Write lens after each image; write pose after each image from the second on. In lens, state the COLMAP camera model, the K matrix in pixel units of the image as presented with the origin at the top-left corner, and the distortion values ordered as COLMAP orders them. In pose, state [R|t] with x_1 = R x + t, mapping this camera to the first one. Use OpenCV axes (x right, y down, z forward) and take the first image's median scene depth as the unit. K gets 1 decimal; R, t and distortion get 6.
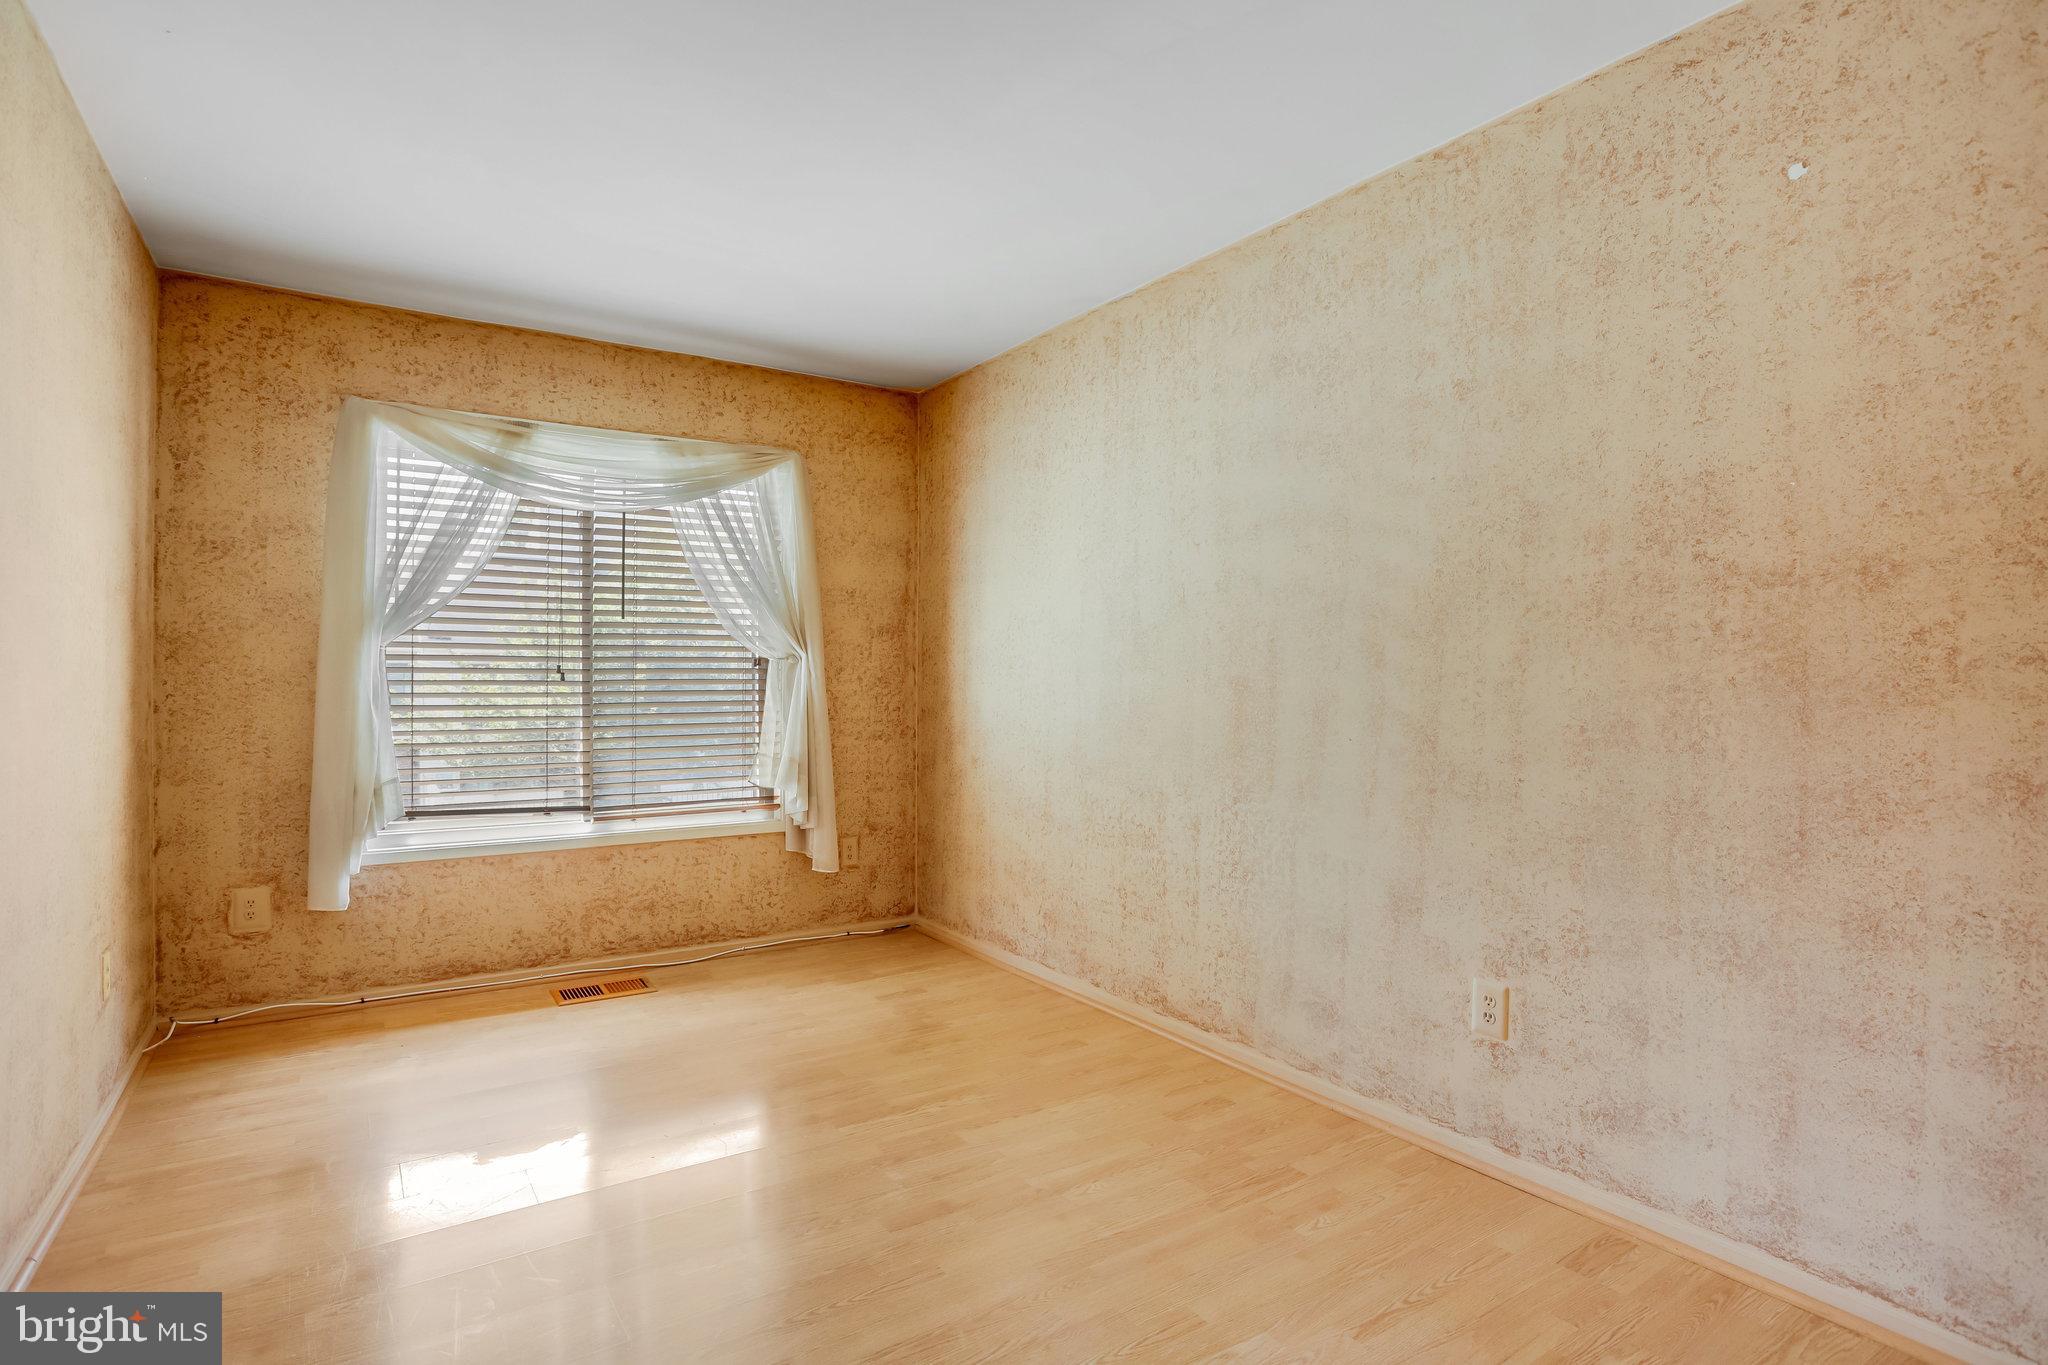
lens RADIAL K [[1037.6, 0, 1042.0], [0, 1037.6, 664.6], [0, 0, 1]] dist [-0.053935, 0.024366]
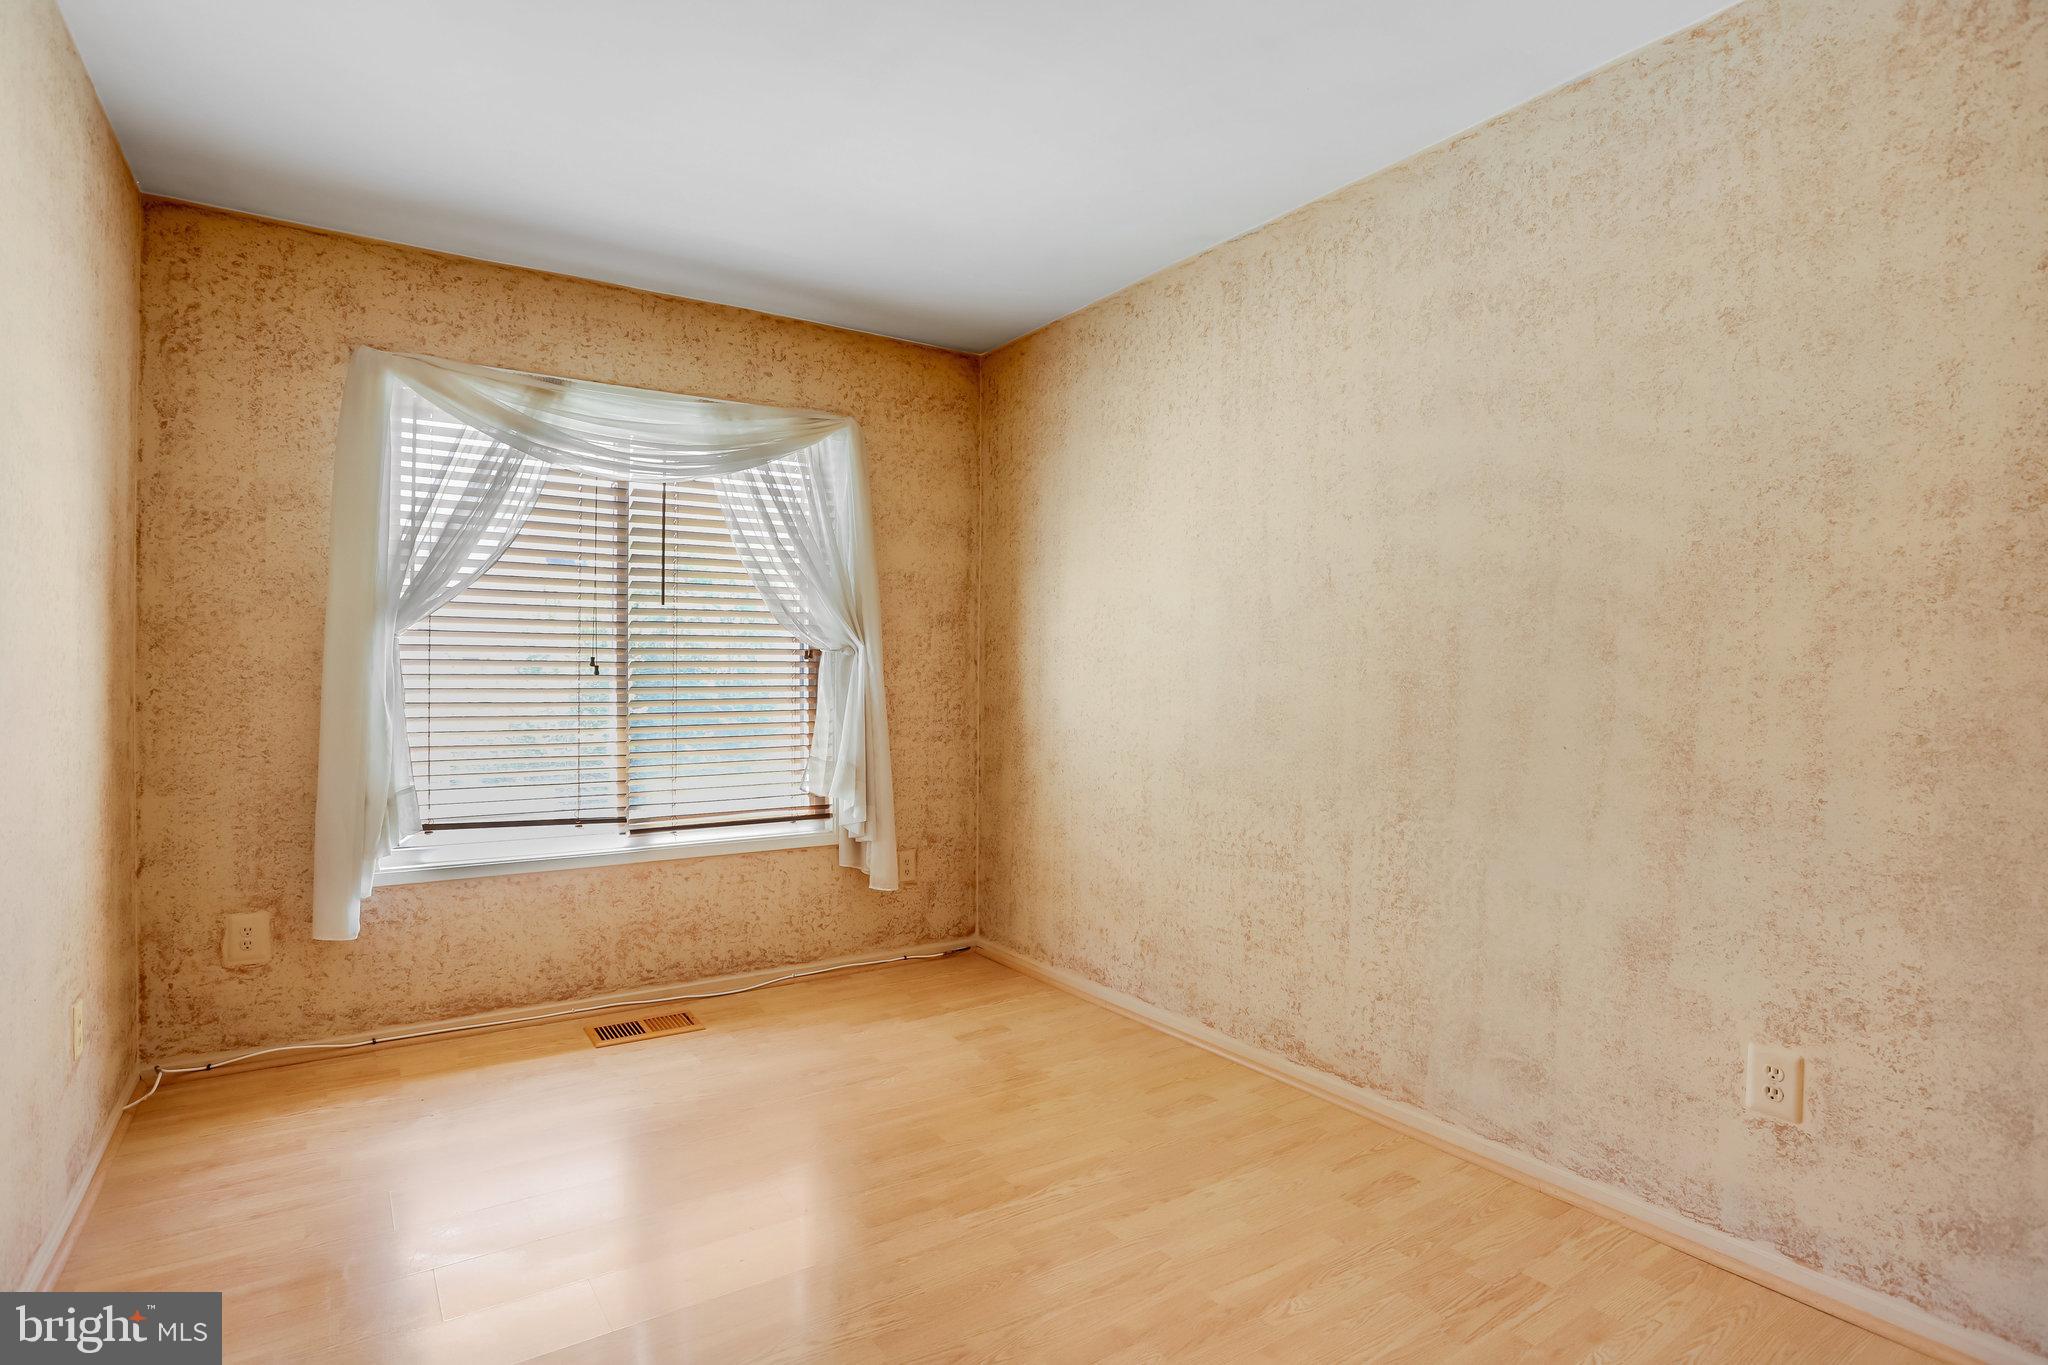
lens RADIAL K [[1037.6, 0, 1004.1], [0, 1037.6, 662.1], [0, 0, 1]] dist [-0.053935, 0.024366]
pose [[0.999864, 0.002161, -0.016335, -0.125435], [-0.002115, 0.999994, 0.002847, 0.002019], [0.016341, -0.002812, 0.999863, 0.150150]]
